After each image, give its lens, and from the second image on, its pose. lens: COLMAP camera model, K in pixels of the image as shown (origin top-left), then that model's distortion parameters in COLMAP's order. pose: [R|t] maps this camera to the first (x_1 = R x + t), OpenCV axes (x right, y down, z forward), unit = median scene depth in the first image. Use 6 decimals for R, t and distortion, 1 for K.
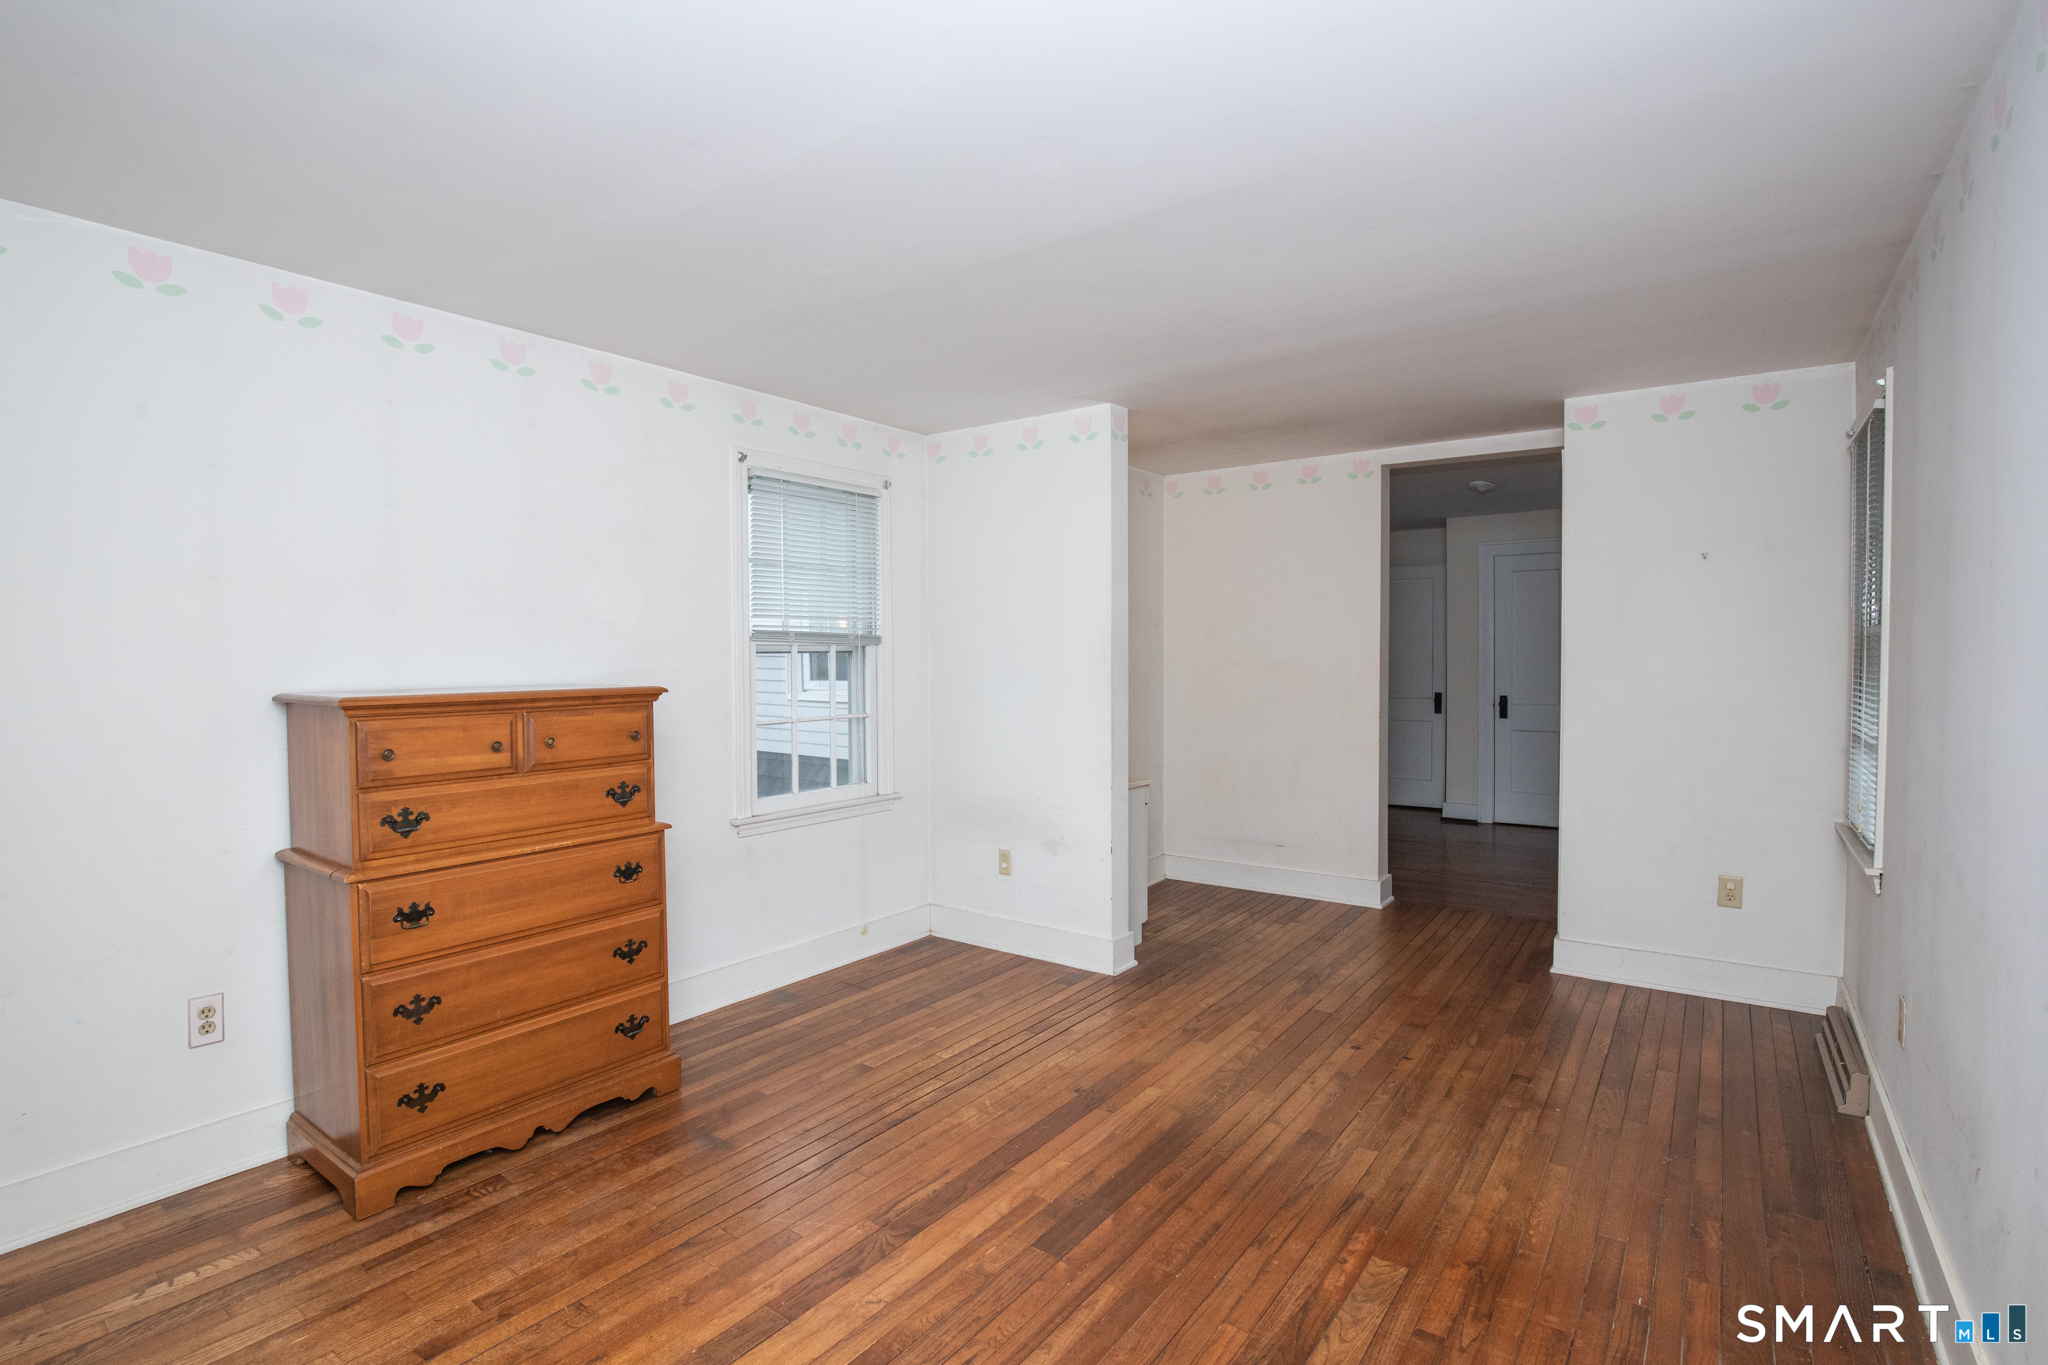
lens RADIAL K [[936.5, 0, 1058.8], [0, 936.5, 670.9], [0, 0, 1]] dist [-0.029530, -0.000159]
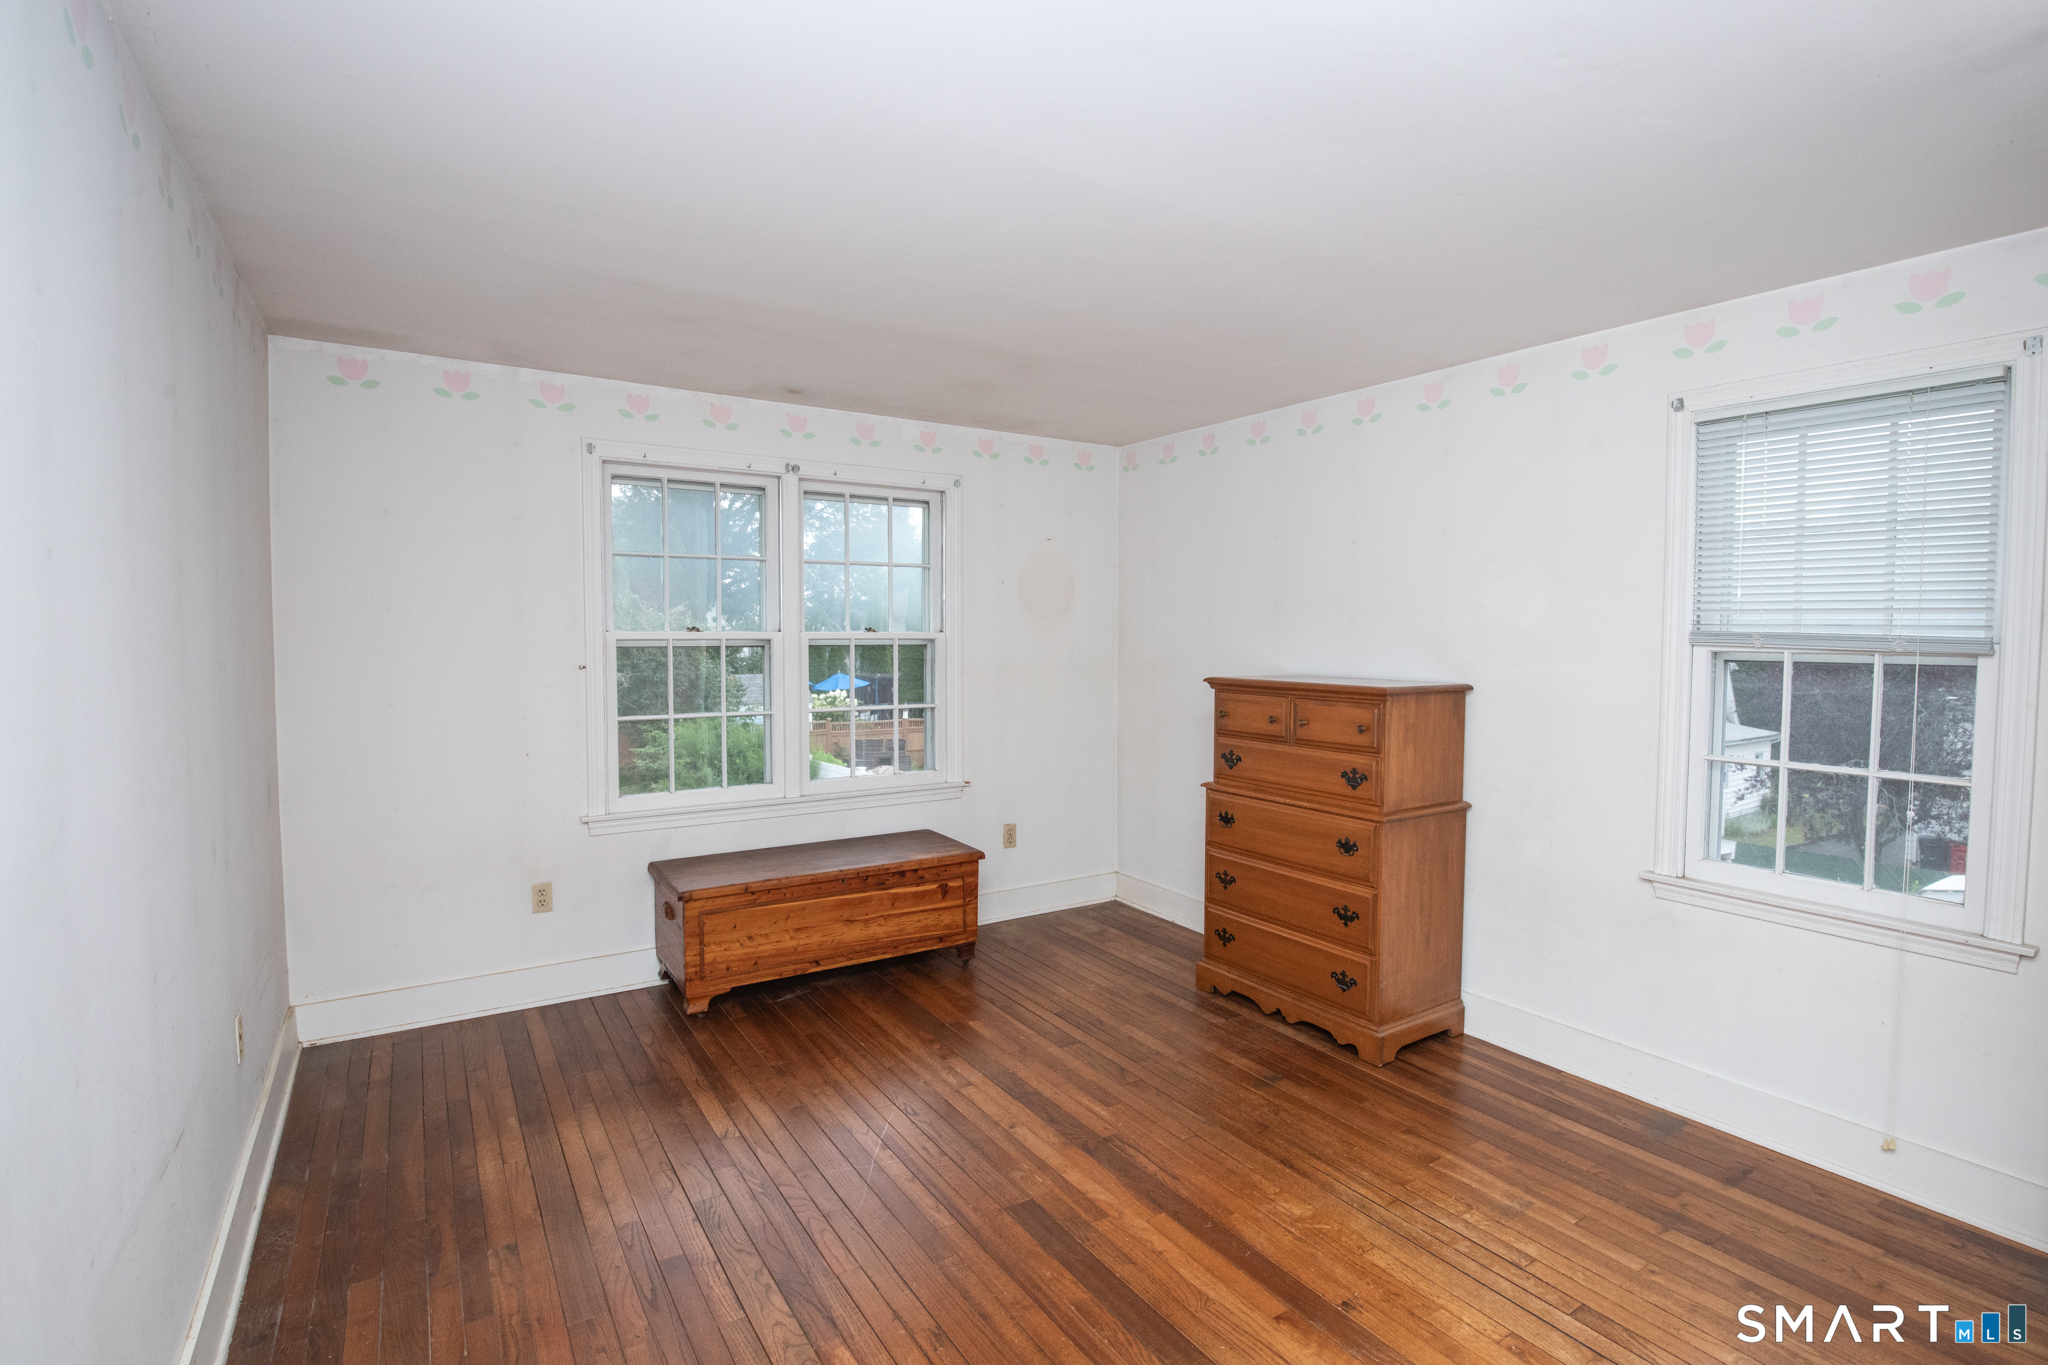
lens RADIAL K [[936.5, 0, 1025.9], [0, 936.5, 675.2], [0, 0, 1]] dist [-0.029530, -0.000159]
pose [[-0.349154, 0.044137, -0.936025, 0.783544], [-0.026757, 0.998013, 0.057041, -0.051872], [0.936683, 0.044961, -0.347279, 1.078644]]
